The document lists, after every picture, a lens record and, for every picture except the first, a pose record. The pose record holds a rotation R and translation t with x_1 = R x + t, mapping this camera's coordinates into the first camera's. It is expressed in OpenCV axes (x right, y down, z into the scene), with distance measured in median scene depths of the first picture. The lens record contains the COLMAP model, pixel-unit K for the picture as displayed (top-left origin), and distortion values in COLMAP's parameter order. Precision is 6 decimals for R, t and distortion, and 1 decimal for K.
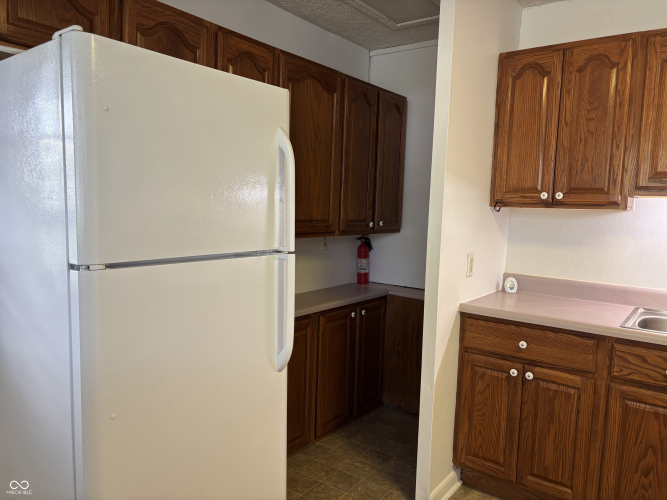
lens RADIAL K [[502.1, 0, 329.6], [0, 502.1, 253.5], [0, 0, 1]] dist [0.046823, -0.041863]
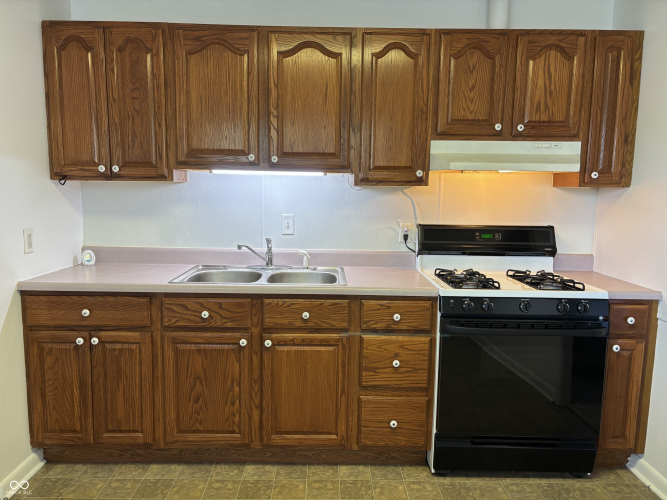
lens RADIAL K [[502.1, 0, 329.6], [0, 502.1, 253.5], [0, 0, 1]] dist [0.046823, -0.041863]
pose [[0.798845, -0.098274, 0.593455, 0.172327], [0.069169, 0.995028, 0.071665, 0.018474], [-0.597547, -0.016201, 0.801670, -0.127388]]
